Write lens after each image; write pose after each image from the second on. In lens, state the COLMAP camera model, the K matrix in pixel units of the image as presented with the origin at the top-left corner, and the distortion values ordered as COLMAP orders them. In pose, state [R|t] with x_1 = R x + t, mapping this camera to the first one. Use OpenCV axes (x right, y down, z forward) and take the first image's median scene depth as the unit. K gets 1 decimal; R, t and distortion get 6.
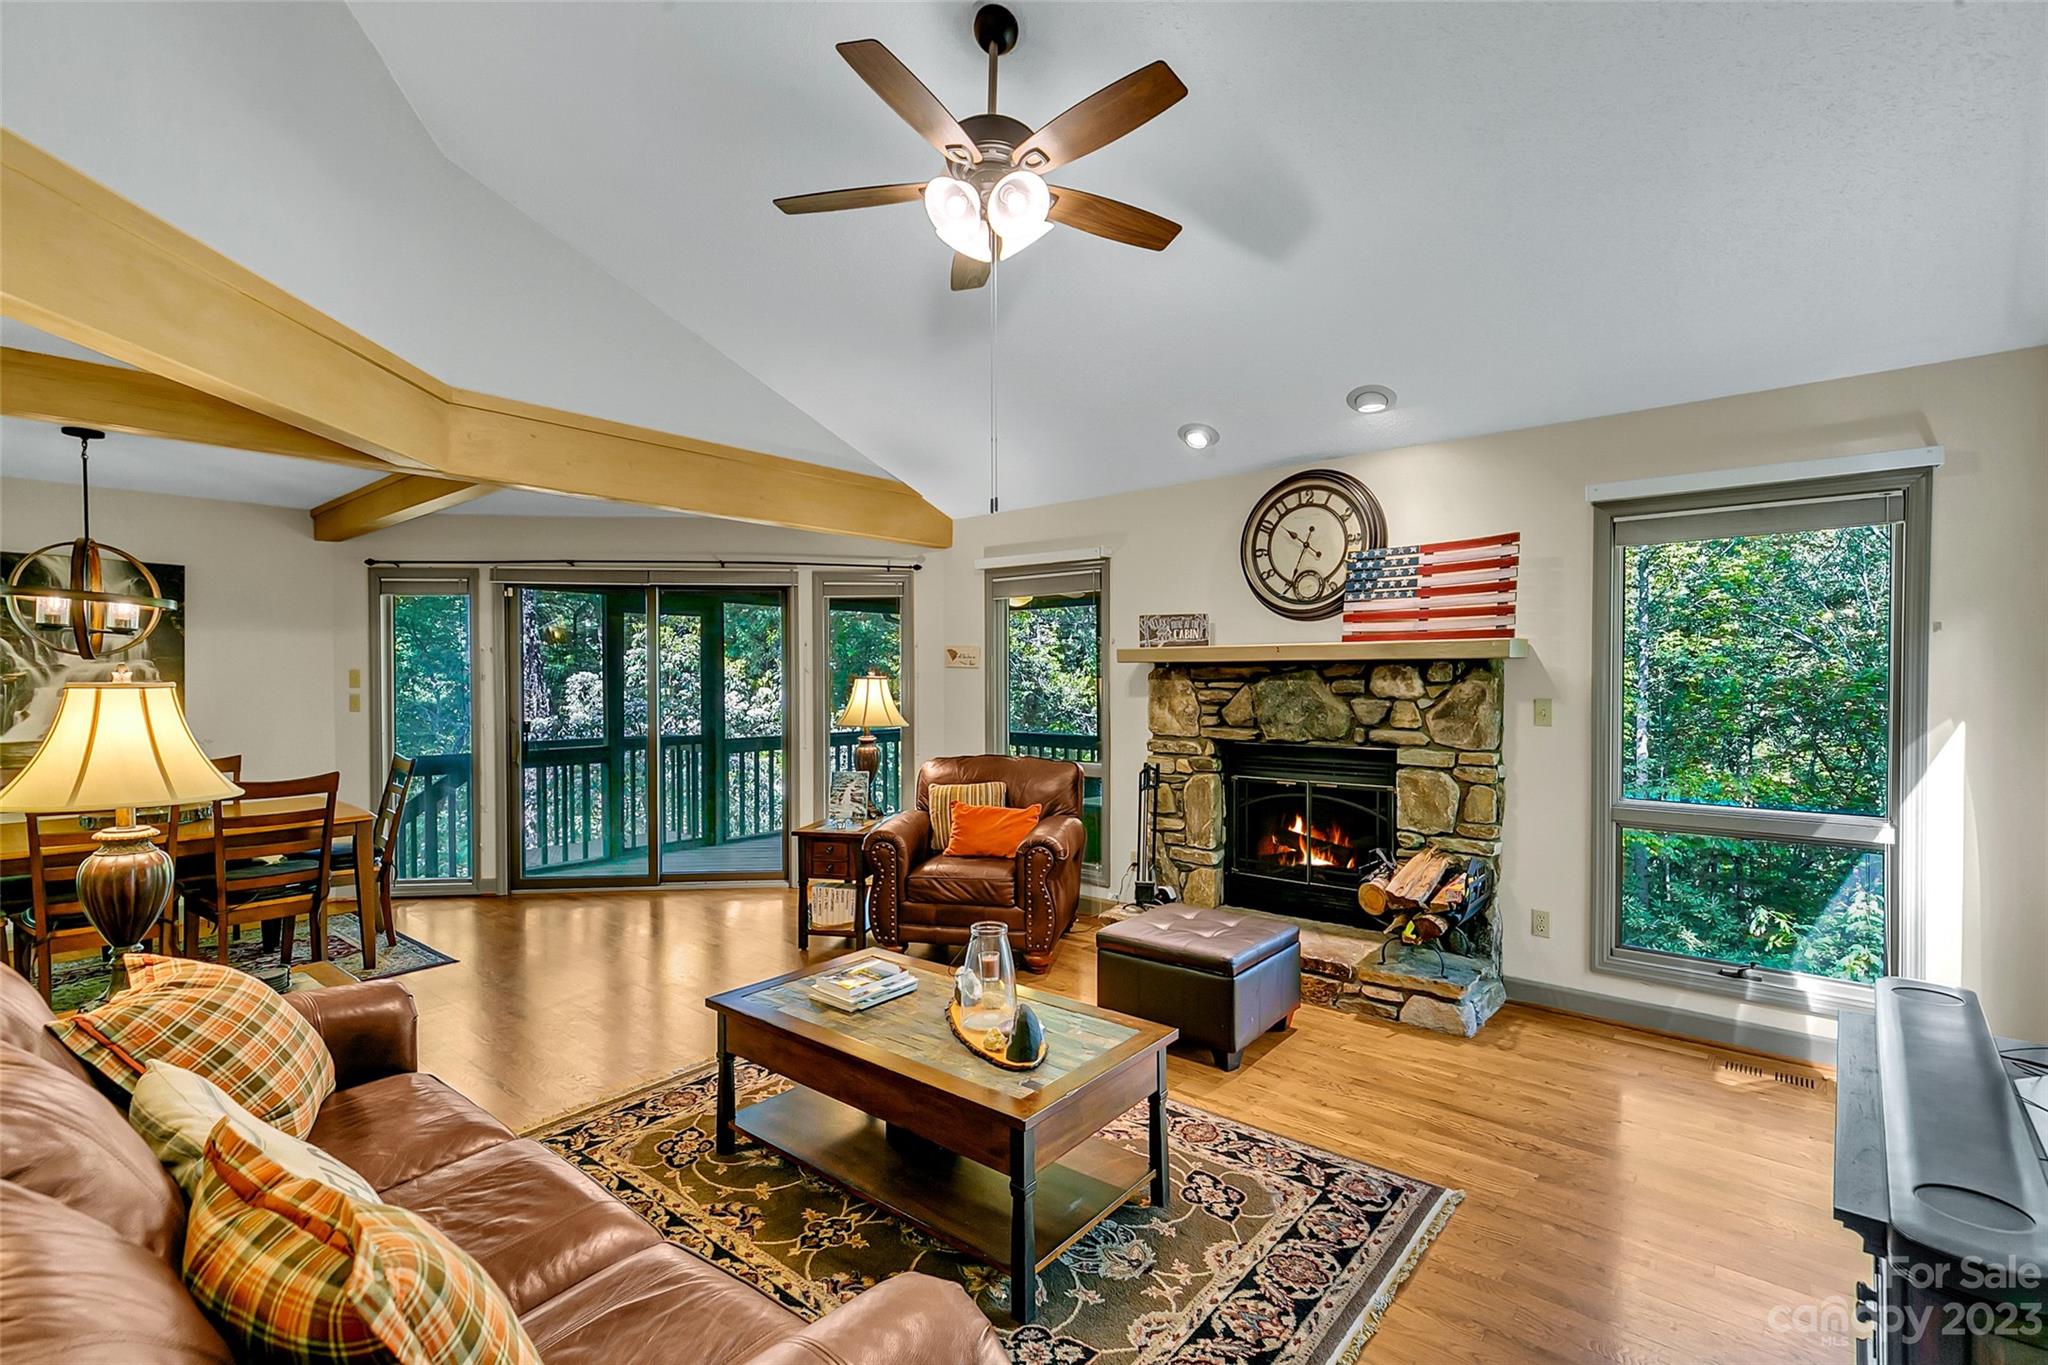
lens RADIAL K [[941.2, 0, 1063.8], [0, 941.2, 678.8], [0, 0, 1]] dist [0.011490, -0.002661]
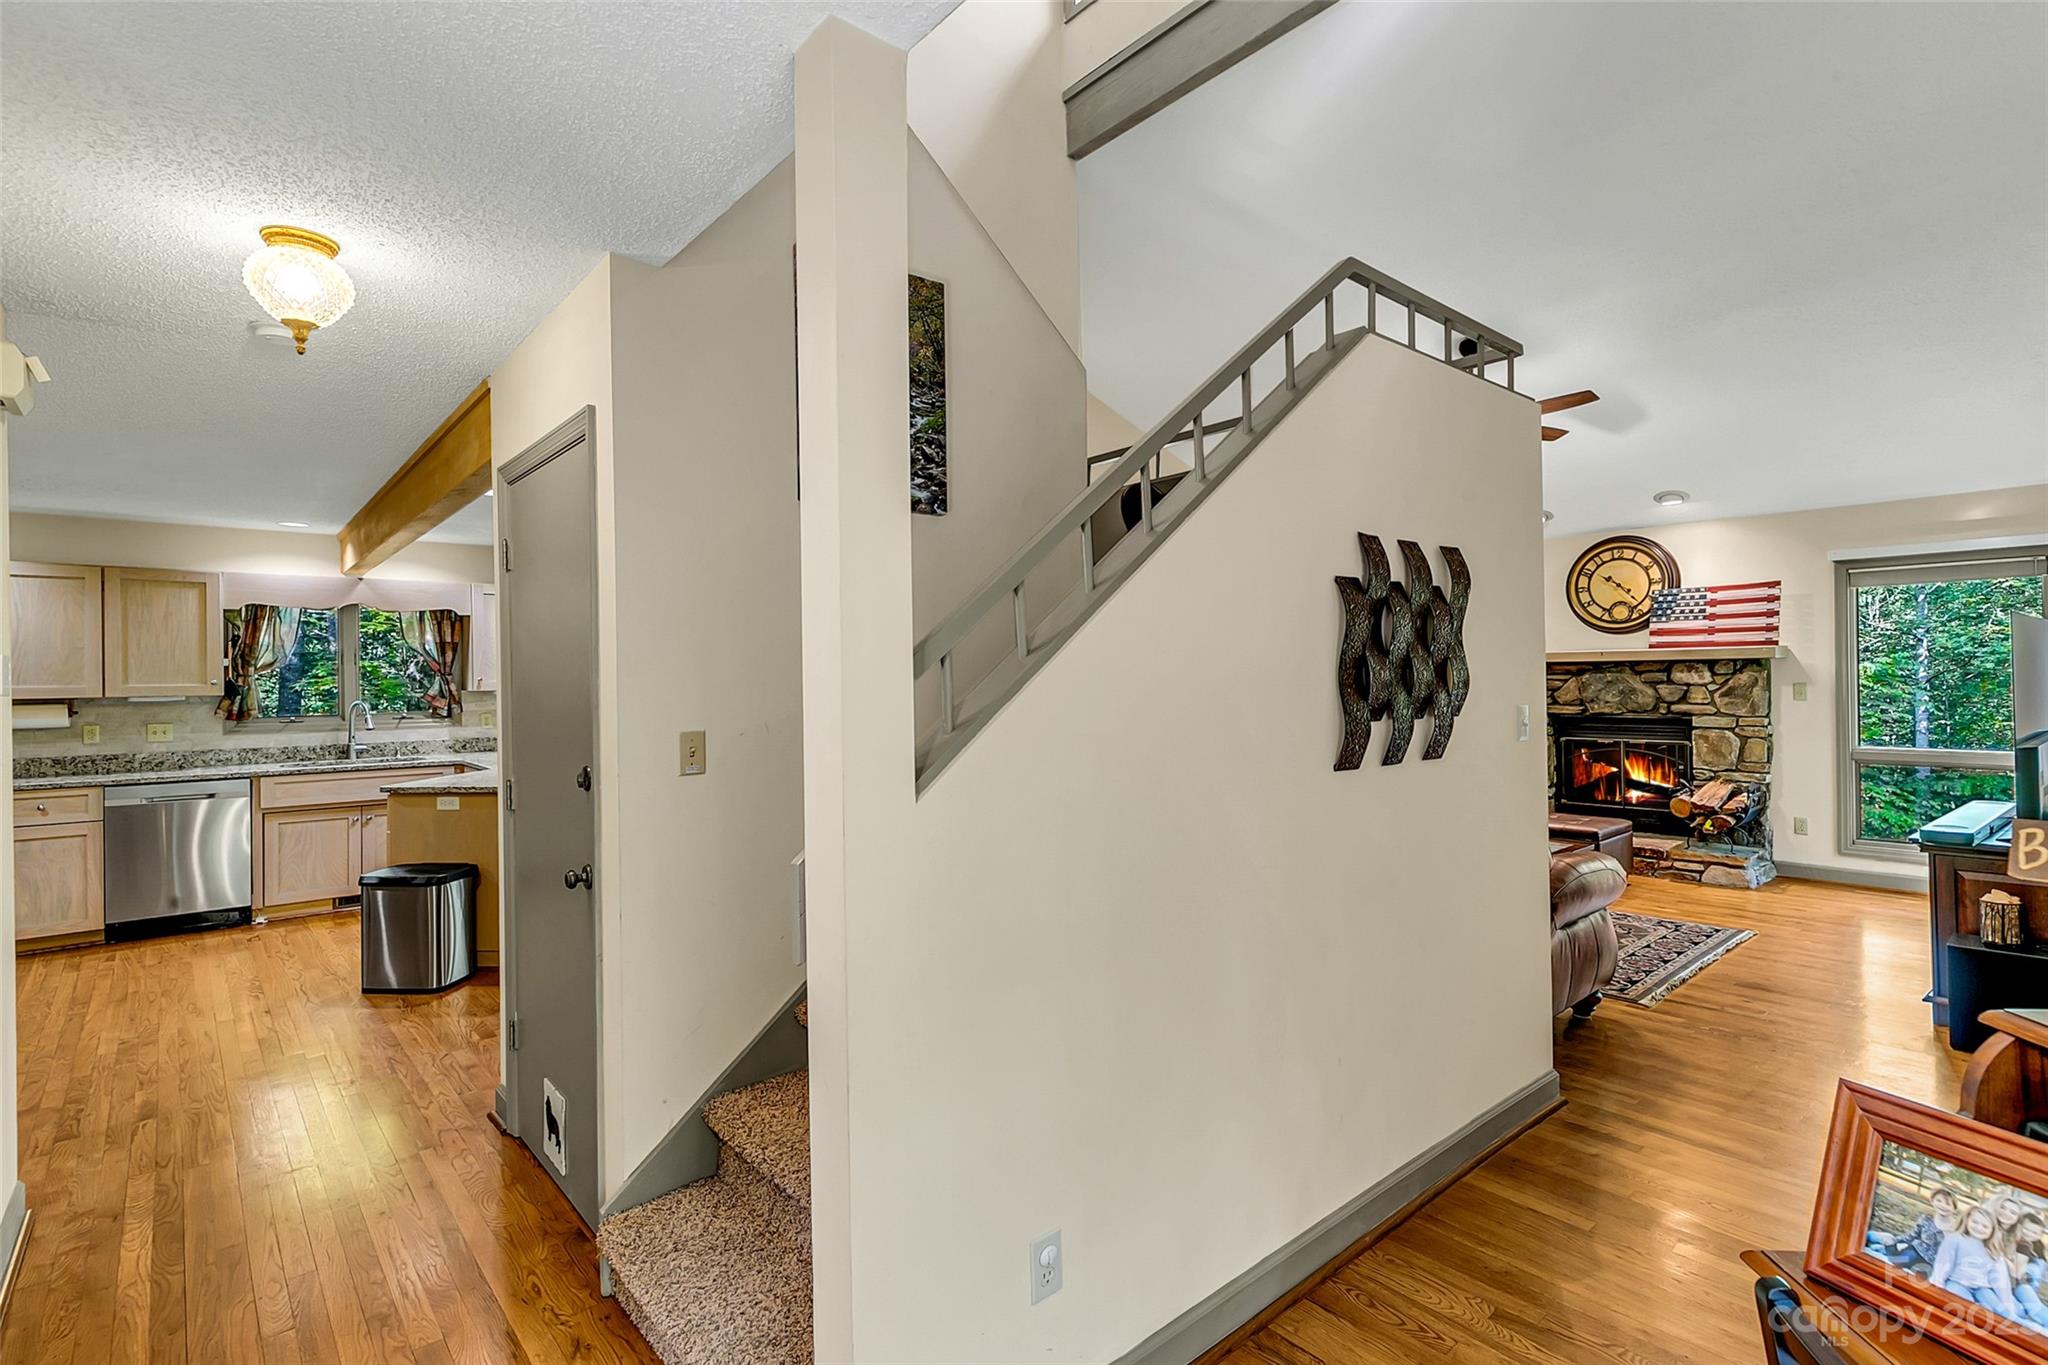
lens RADIAL K [[941.2, 0, 1058.0], [0, 941.2, 673.8], [0, 0, 1]] dist [0.011490, -0.002661]
pose [[0.991330, -0.009490, -0.131052, -0.471345], [0.008893, 0.999947, -0.005136, 0.001845], [0.131093, 0.003926, 0.991362, -0.676196]]
